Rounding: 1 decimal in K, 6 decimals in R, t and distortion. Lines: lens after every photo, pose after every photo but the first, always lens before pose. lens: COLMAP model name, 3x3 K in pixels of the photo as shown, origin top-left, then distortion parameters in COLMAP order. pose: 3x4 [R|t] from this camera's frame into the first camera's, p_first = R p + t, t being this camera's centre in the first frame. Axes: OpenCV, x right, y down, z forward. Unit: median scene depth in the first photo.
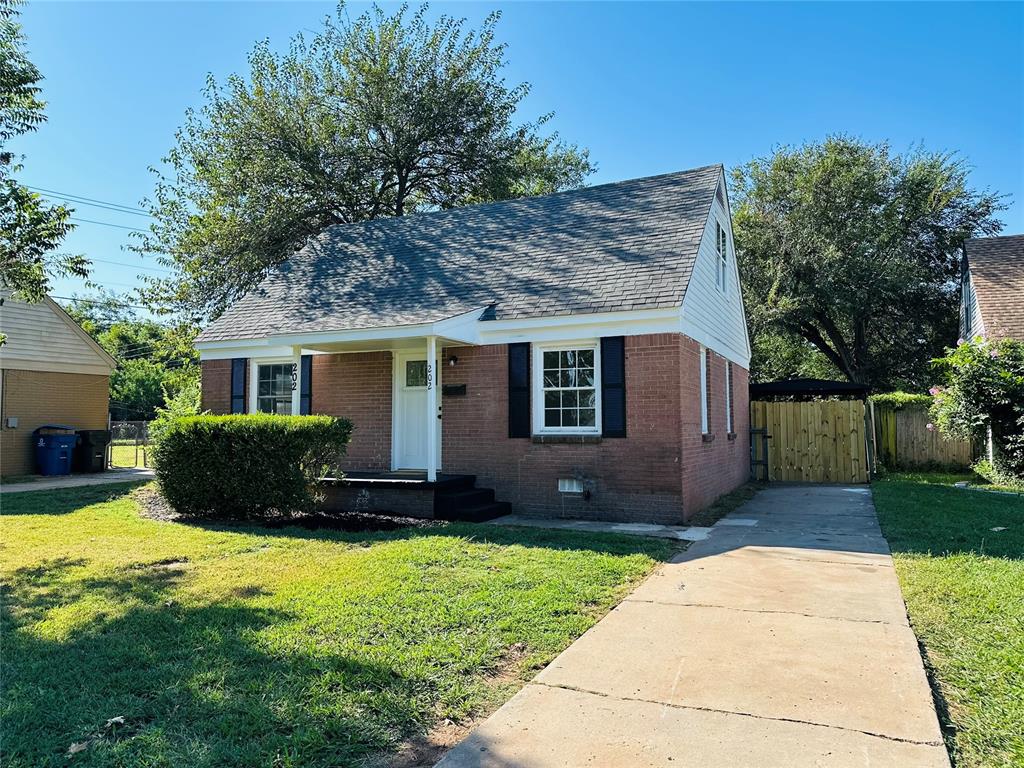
lens RADIAL K [[715.1, 0, 515.2], [0, 715.1, 386.6], [0, 0, 1]] dist [0.065933, -0.105092]
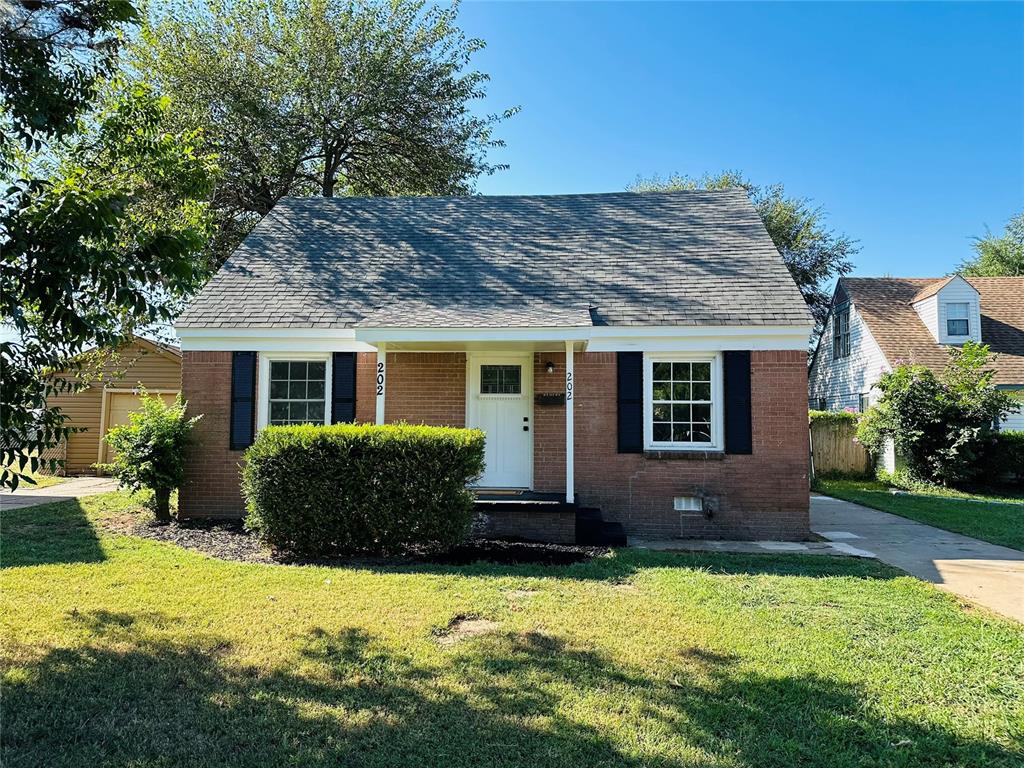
lens RADIAL K [[715.1, 0, 515.2], [0, 715.1, 386.6], [0, 0, 1]] dist [0.065933, -0.105092]
pose [[0.938290, 0.033721, 0.344203, -0.460319], [-0.031547, 0.999431, -0.011919, 0.000529], [-0.344409, 0.000325, 0.938820, 0.172406]]
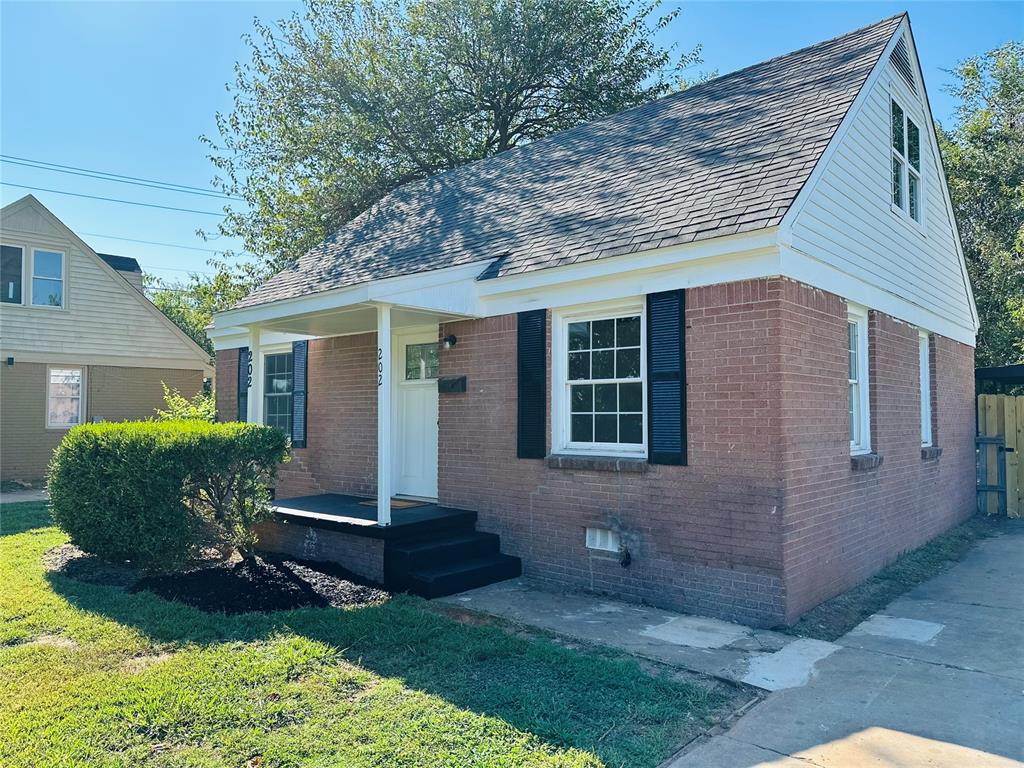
lens RADIAL K [[716.3, 0, 508.2], [0, 716.3, 391.9], [0, 0, 1]] dist [0.050083, -0.072318]
pose [[0.954868, -0.006597, -0.296959, 0.176963], [0.013289, 0.999701, 0.020523, -0.001766], [0.296735, -0.023543, 0.954670, 0.380705]]
